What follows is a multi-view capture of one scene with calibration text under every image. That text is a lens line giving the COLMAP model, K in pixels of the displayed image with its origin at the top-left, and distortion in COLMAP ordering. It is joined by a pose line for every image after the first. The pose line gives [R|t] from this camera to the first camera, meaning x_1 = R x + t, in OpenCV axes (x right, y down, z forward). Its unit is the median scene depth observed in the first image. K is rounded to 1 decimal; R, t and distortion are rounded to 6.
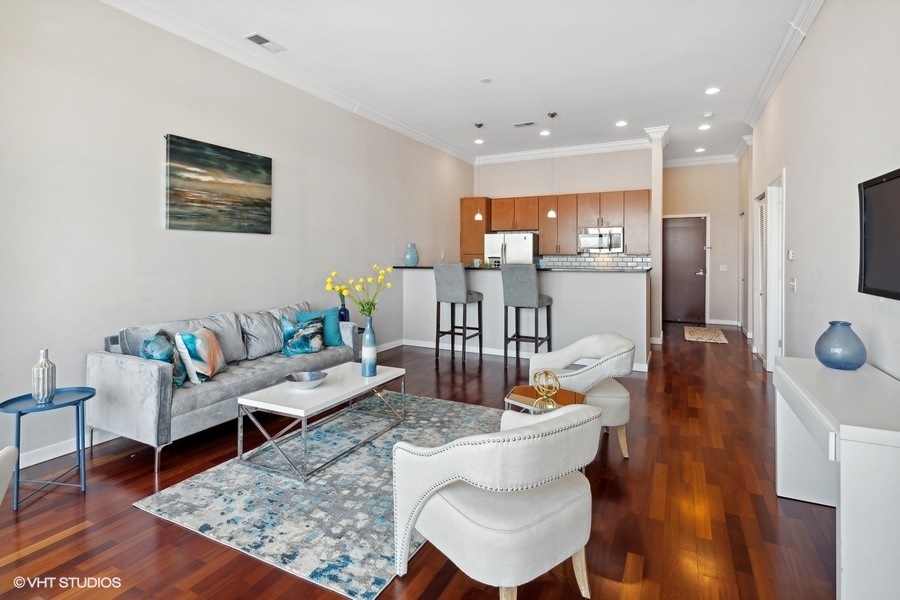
lens RADIAL K [[446.6, 0, 453.3], [0, 446.6, 257.0], [0, 0, 1]] dist [0.004242, -0.001590]
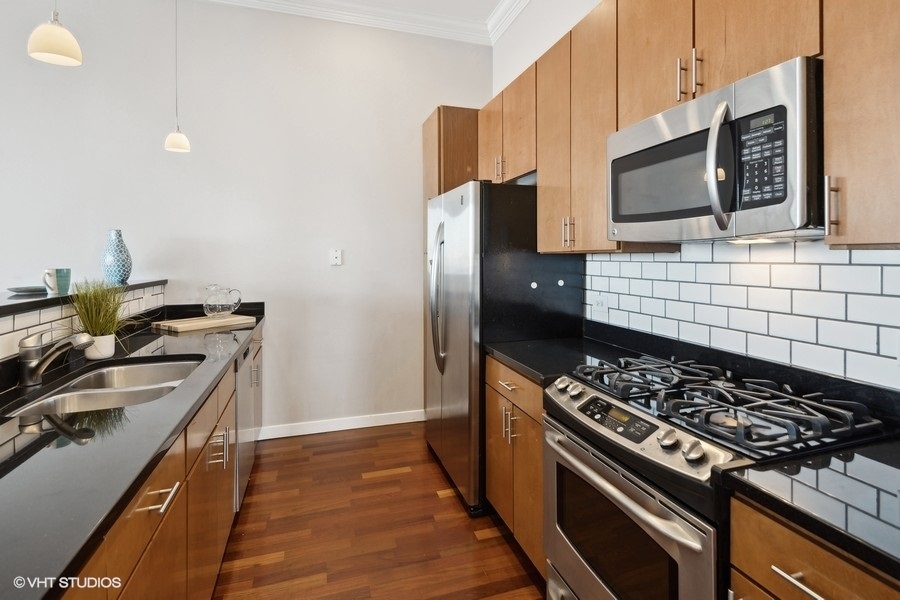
lens RADIAL K [[446.6, 0, 464.1], [0, 446.6, 256.2], [0, 0, 1]] dist [0.004242, -0.001590]
pose [[0.711606, -0.003053, -0.702572, 0.393813], [0.002260, 0.999995, -0.002056, -0.002693], [0.702575, -0.000125, 0.711609, 0.804085]]
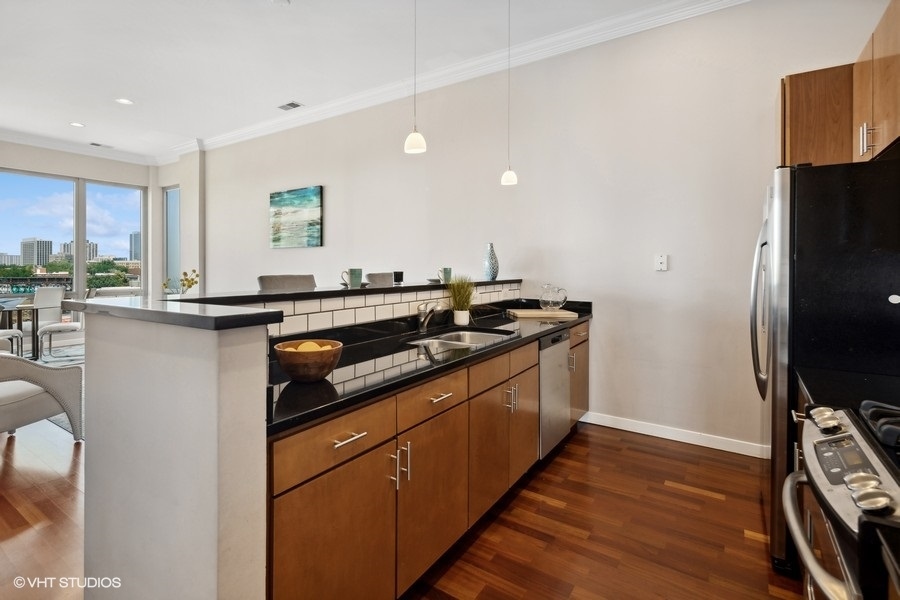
lens RADIAL K [[446.6, 0, 415.0], [0, 446.6, 266.5], [0, 0, 1]] dist [0.004242, -0.001590]
pose [[-0.151917, 0.001158, -0.988393, 0.467221], [-0.006083, 0.999979, 0.002107, 0.001383], [0.988375, 0.006332, -0.151907, 0.859363]]
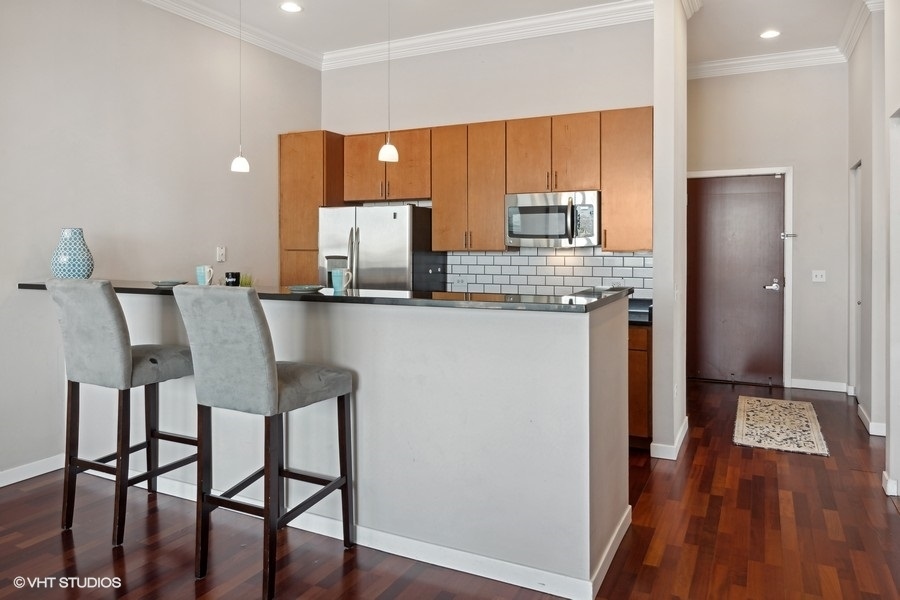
lens RADIAL K [[625.4, 0, 448.2], [0, 625.4, 248.0], [0, 0, 1]] dist [-0.011513, -0.004872]
pose [[0.999990, -0.002773, 0.003608, 0.220493], [0.002770, 0.999996, 0.000900, -0.009408], [-0.003610, -0.000890, 0.999993, 0.360445]]
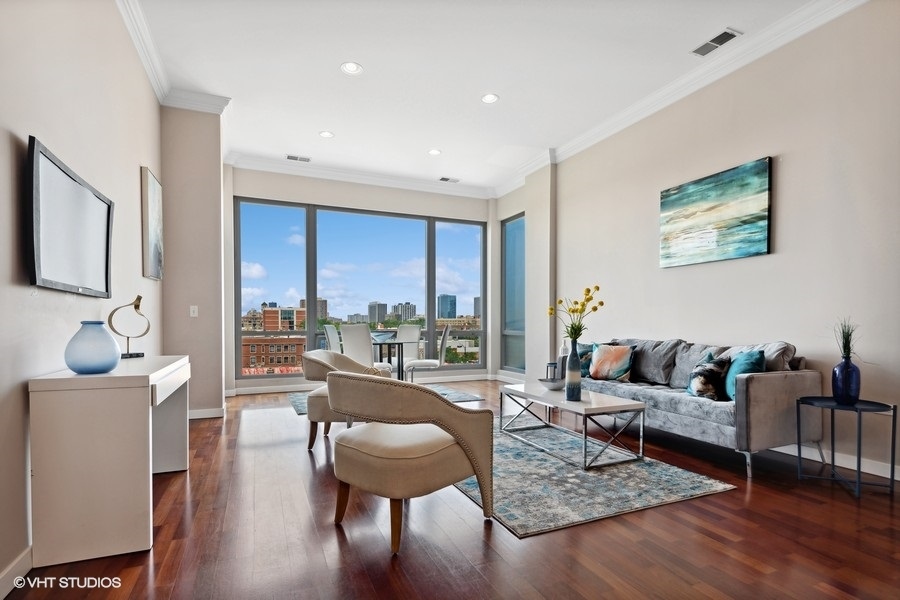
lens RADIAL K [[446.6, 0, 443.7], [0, 446.6, 325.9], [0, 0, 1]] dist [0.004242, -0.001590]
pose [[-0.649044, 0.003271, -0.760744, 0.331802], [-0.005418, 0.999946, 0.008923, 0.043026], [0.760732, 0.009913, -0.648990, 0.637739]]
